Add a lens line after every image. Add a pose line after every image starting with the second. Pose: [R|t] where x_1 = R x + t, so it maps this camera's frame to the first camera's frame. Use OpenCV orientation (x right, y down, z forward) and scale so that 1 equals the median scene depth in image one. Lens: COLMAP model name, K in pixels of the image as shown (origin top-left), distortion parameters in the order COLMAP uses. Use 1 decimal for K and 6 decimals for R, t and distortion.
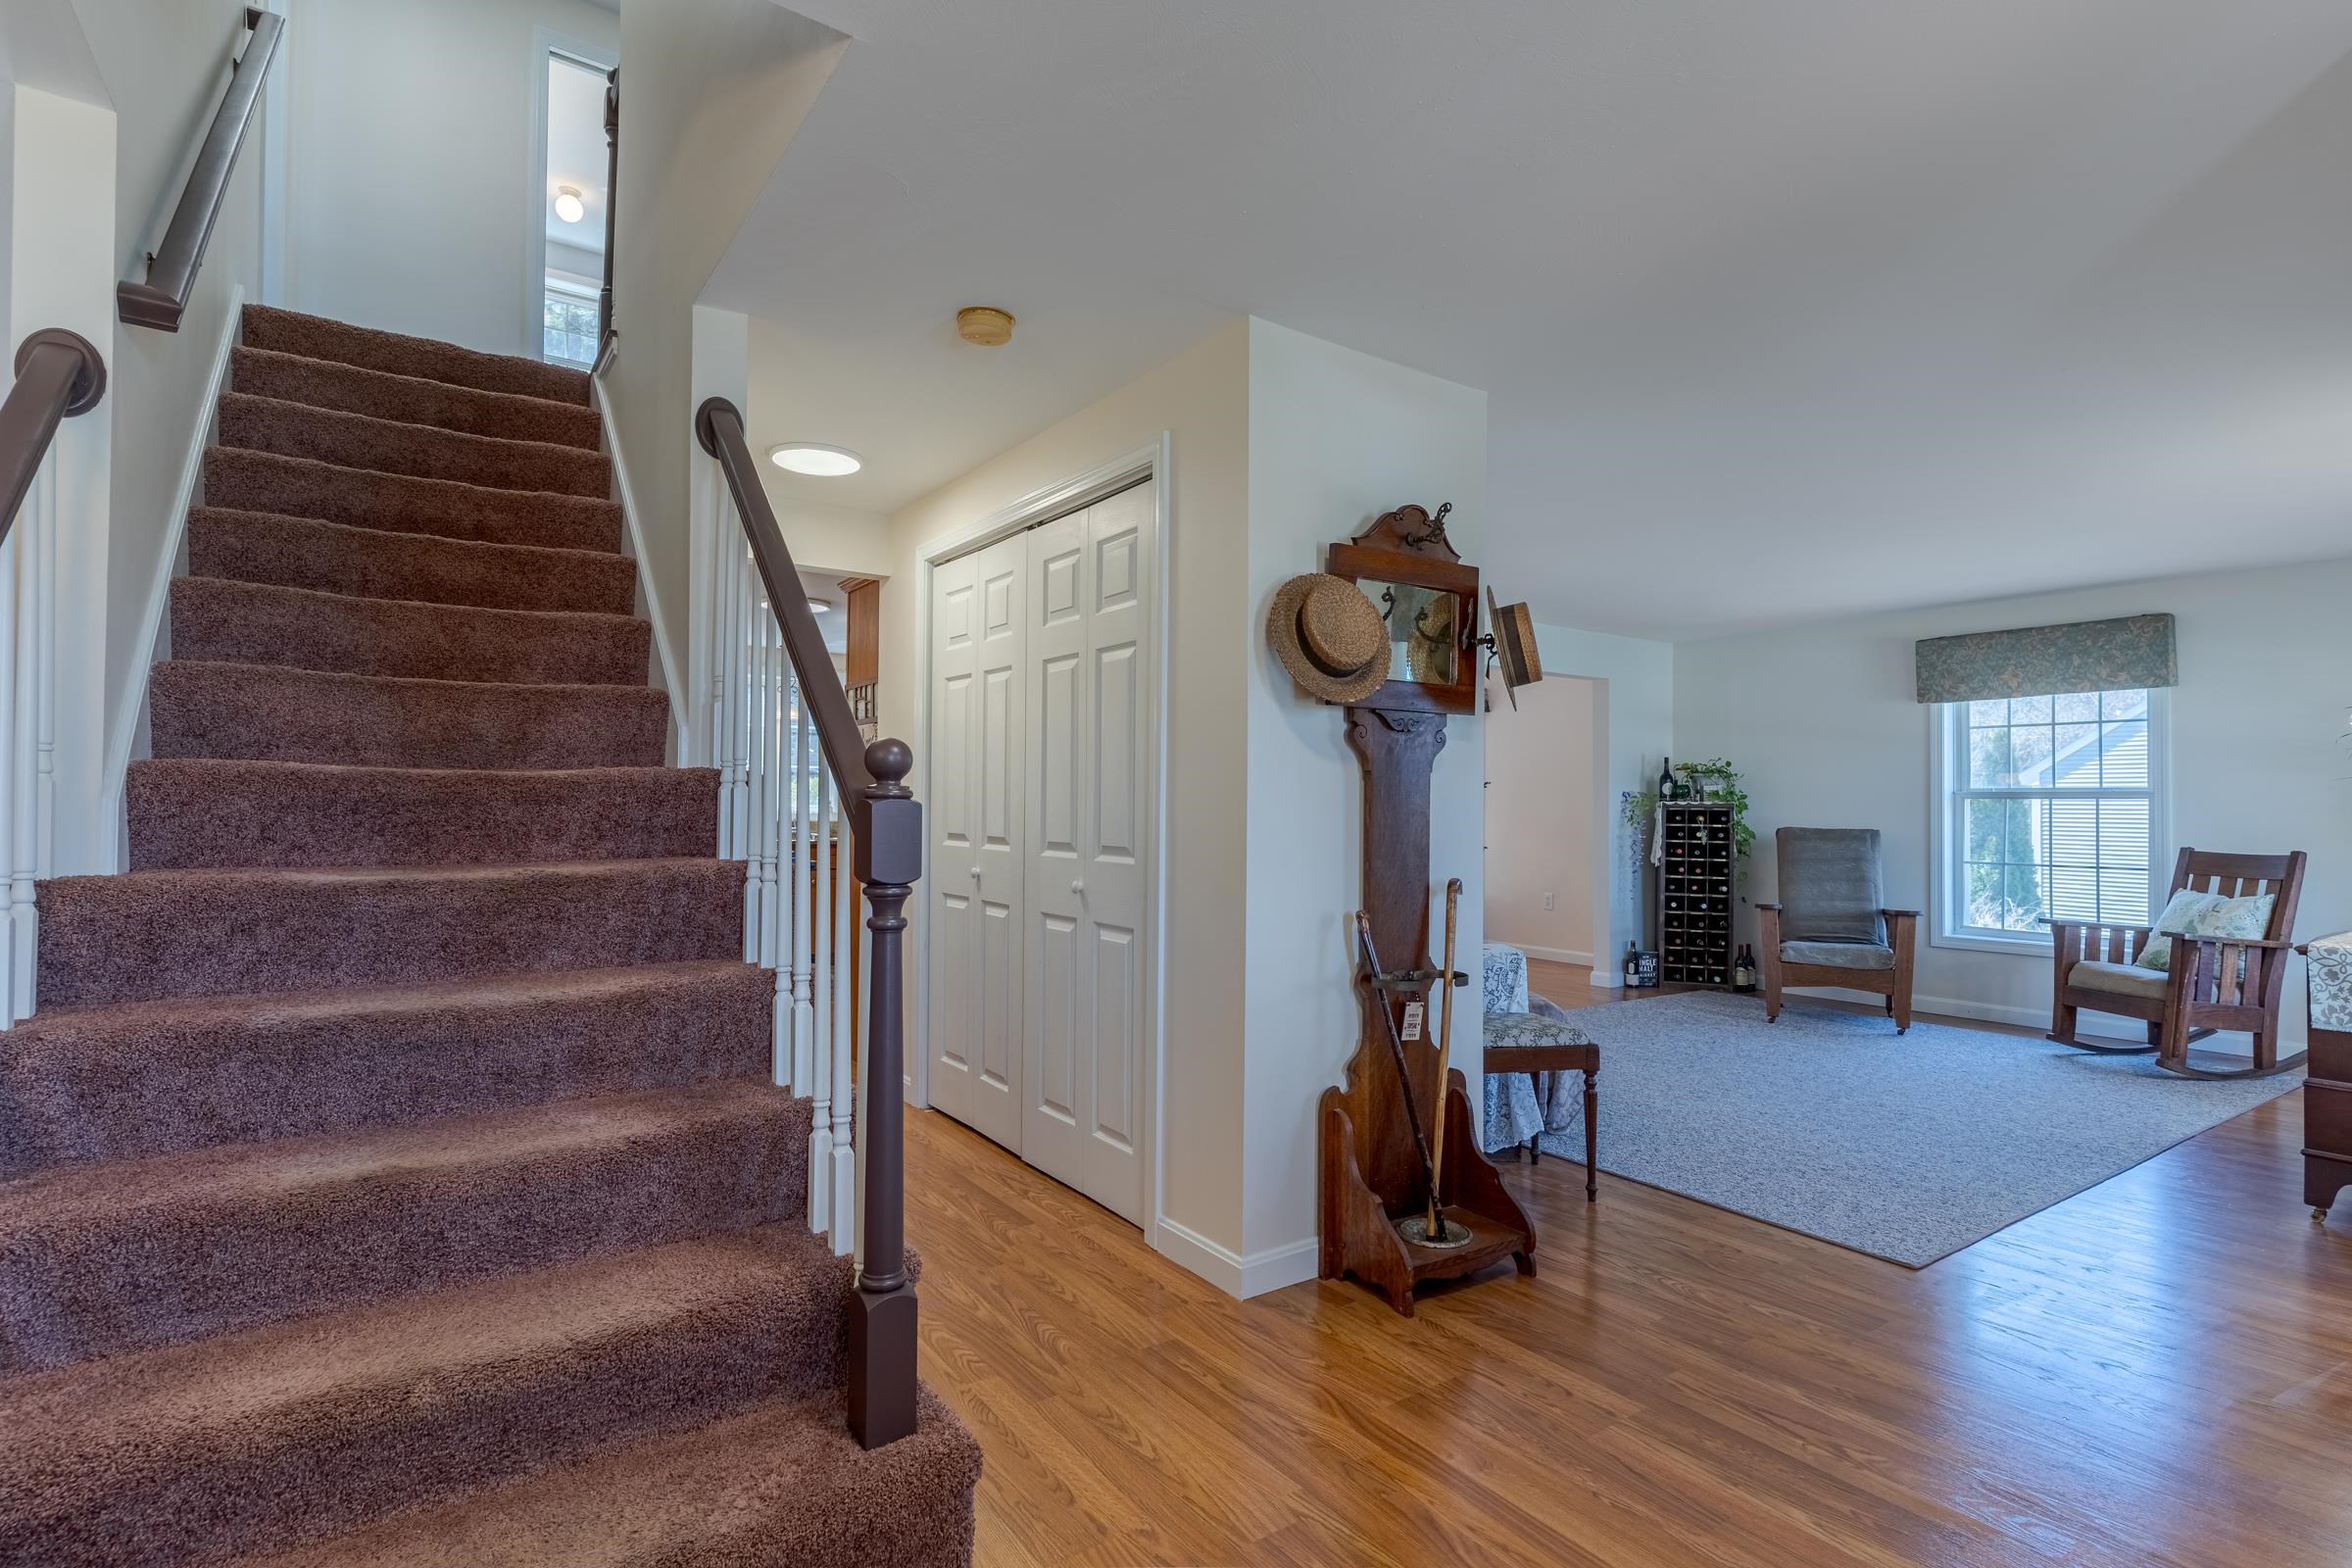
lens RADIAL K [[1141.3, 0, 1163.6], [0, 1141.3, 783.8], [0, 0, 1]] dist [-0.001566, 0.000039]
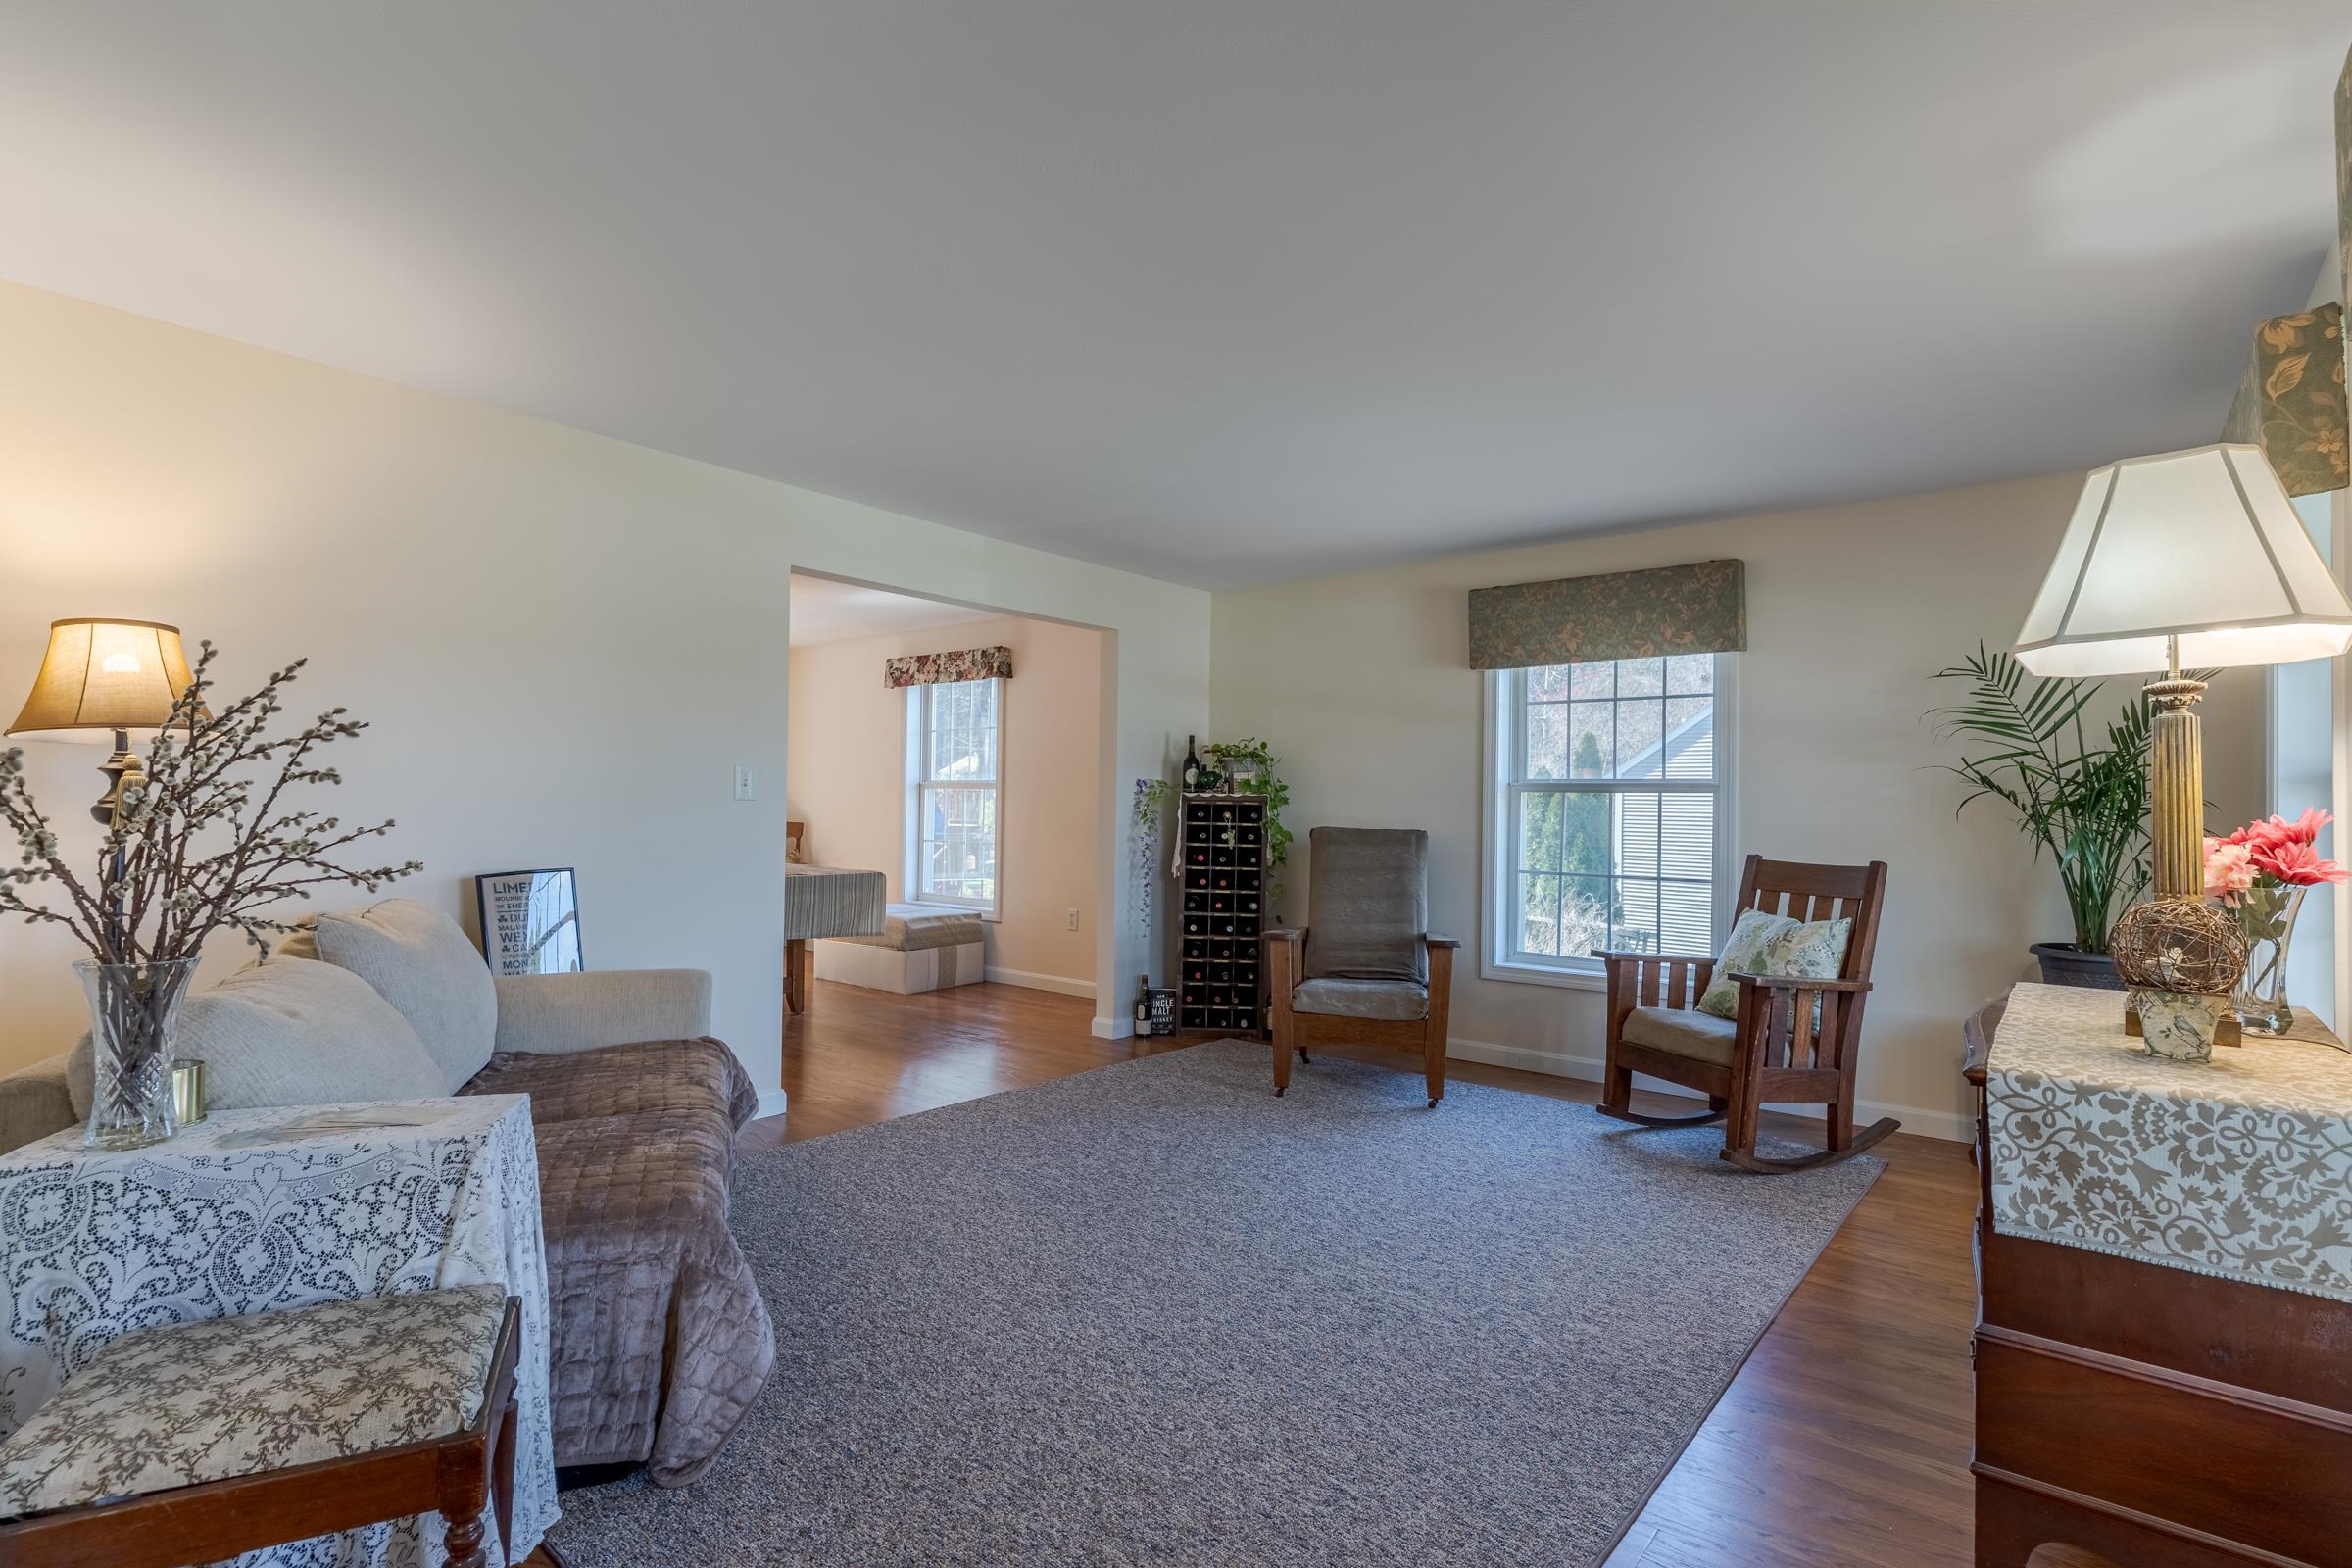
lens RADIAL K [[1141.3, 0, 1187.8], [0, 1141.3, 782.2], [0, 0, 1]] dist [-0.001566, 0.000039]
pose [[0.958526, 0.012992, 0.284709, 0.272869], [-0.013849, 0.999904, 0.000997, 0.009405], [-0.284668, -0.004899, 0.958614, 0.326055]]
